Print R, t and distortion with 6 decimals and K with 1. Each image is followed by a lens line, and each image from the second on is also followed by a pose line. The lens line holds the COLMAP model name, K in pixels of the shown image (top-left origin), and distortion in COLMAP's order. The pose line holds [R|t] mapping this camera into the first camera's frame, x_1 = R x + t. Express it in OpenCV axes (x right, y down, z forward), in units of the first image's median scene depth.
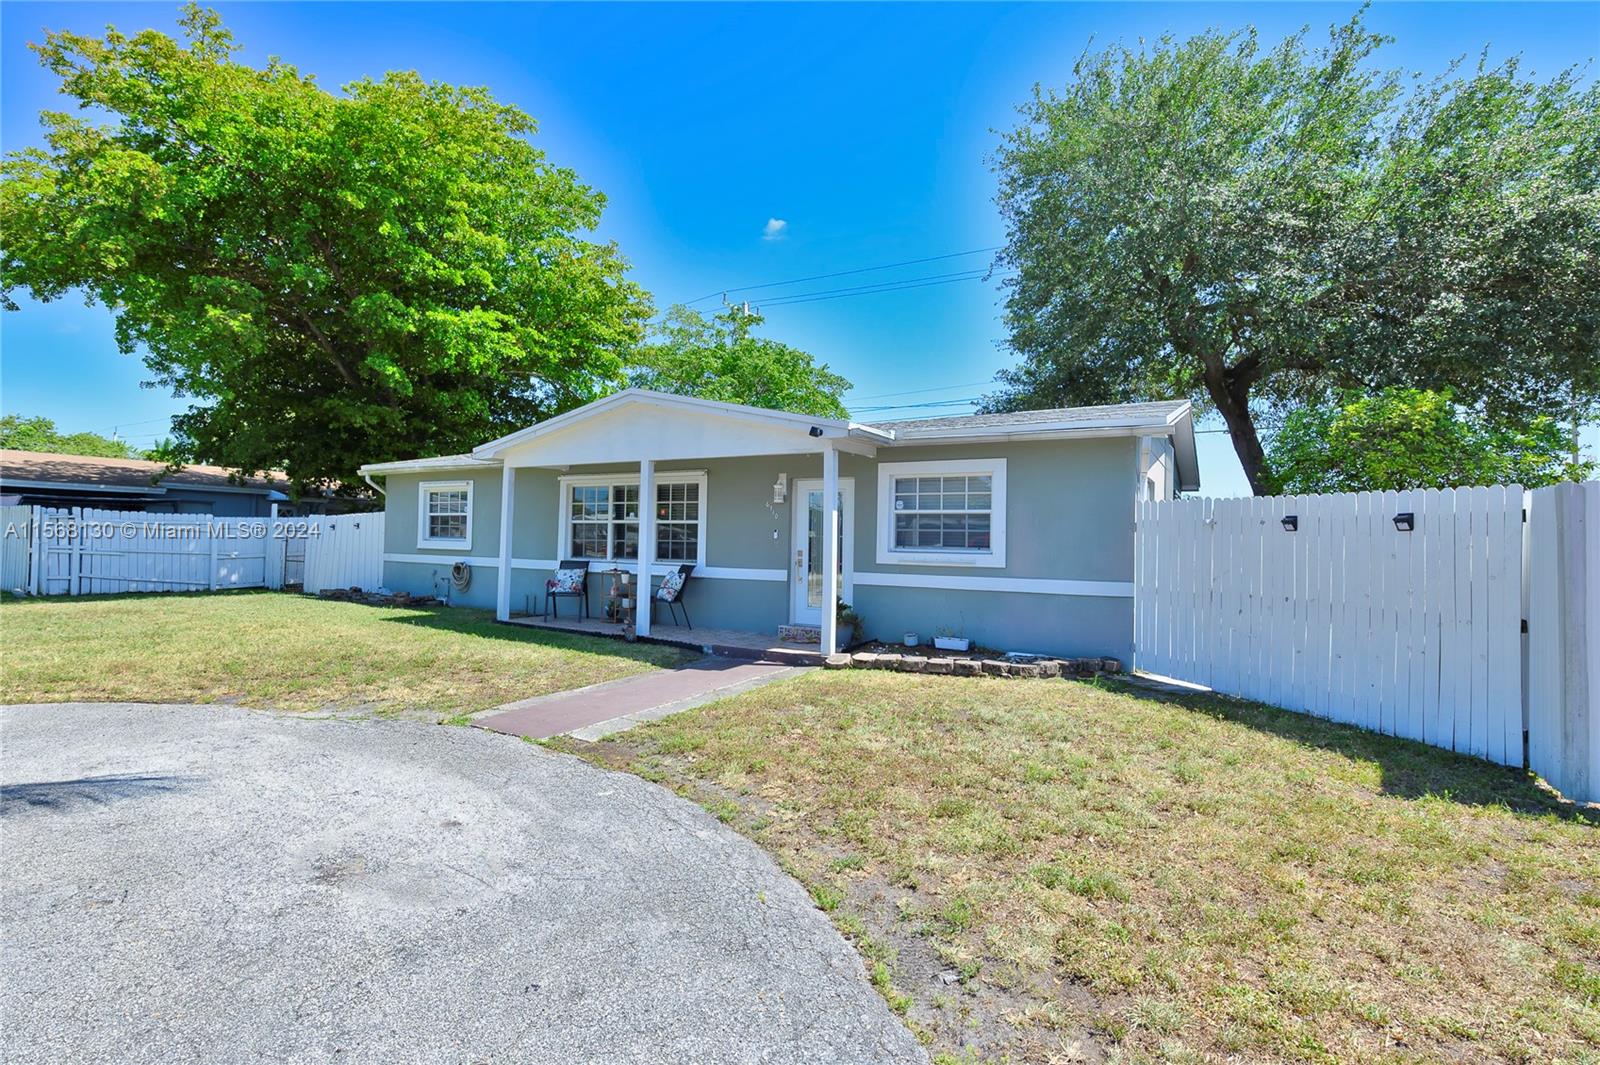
lens RADIAL K [[790.9, 0, 800.0], [0, 790.9, 532.5], [0, 0, 1]] dist [-0.000387, 0.000091]
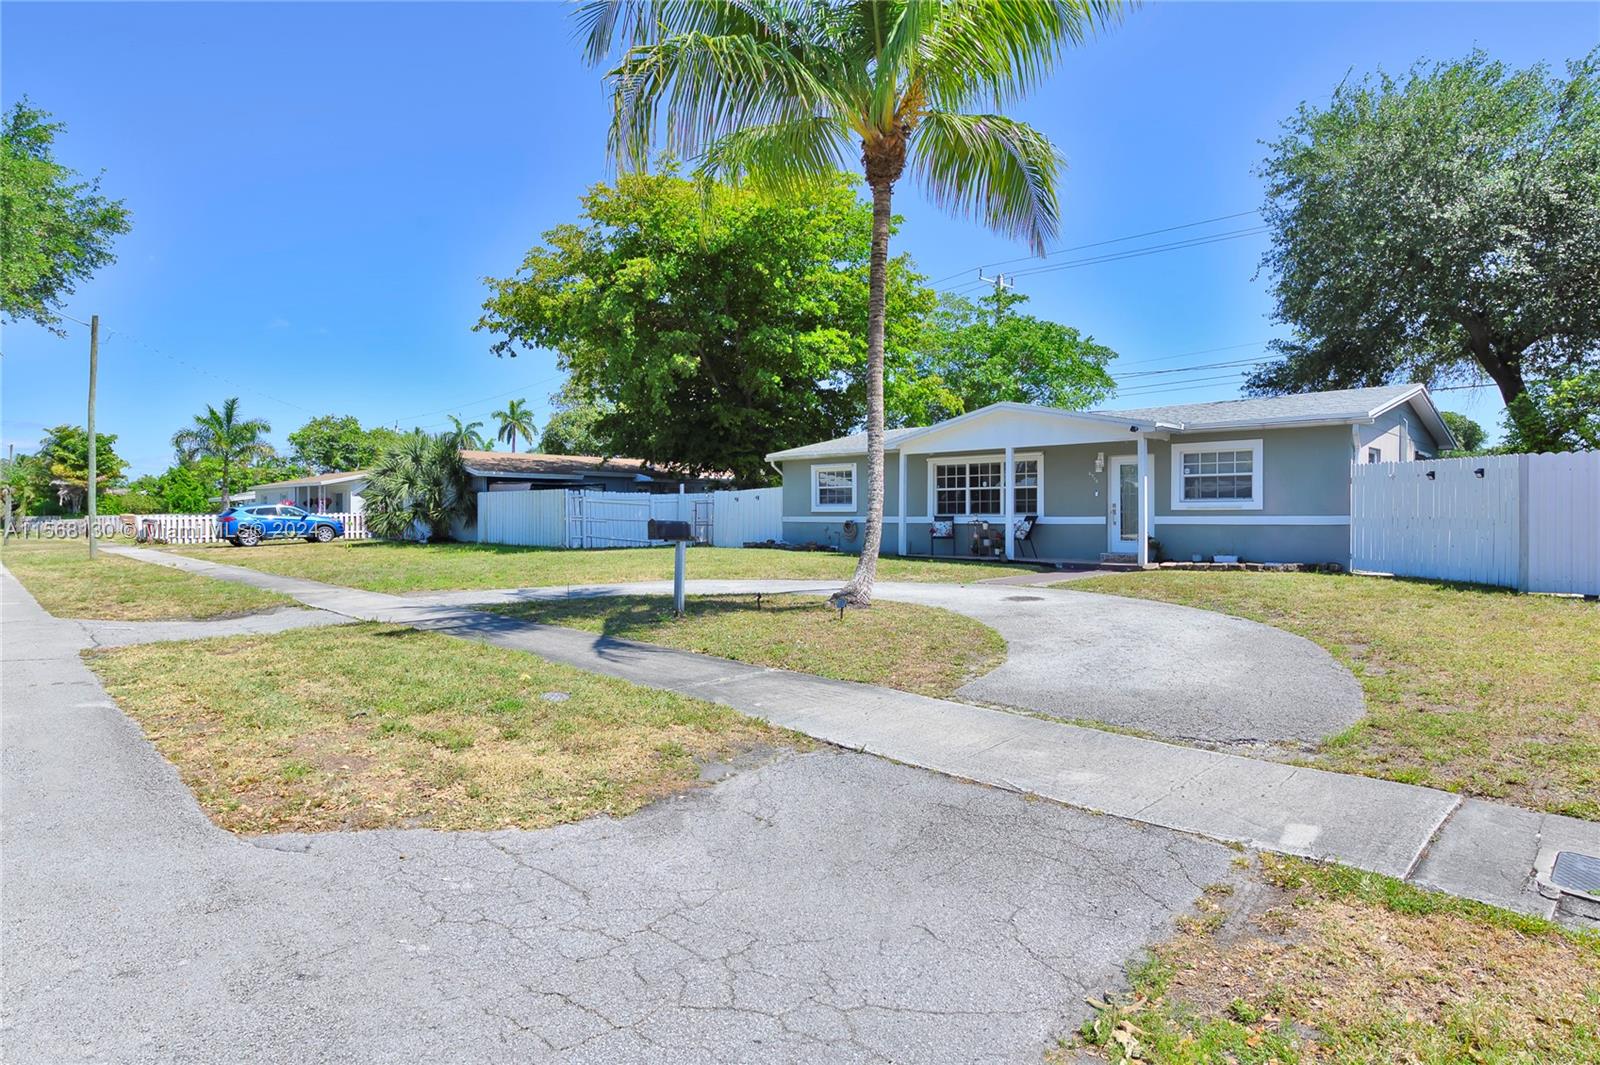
lens RADIAL K [[872.8, 0, 798.6], [0, 872.8, 524.6], [0, 0, 1]] dist [0.000169, 0.000431]
pose [[0.965105, -0.016149, -0.261364, -0.122364], [0.021843, 0.999583, 0.018895, 0.015240], [0.260950, -0.023945, 0.965055, -0.632196]]
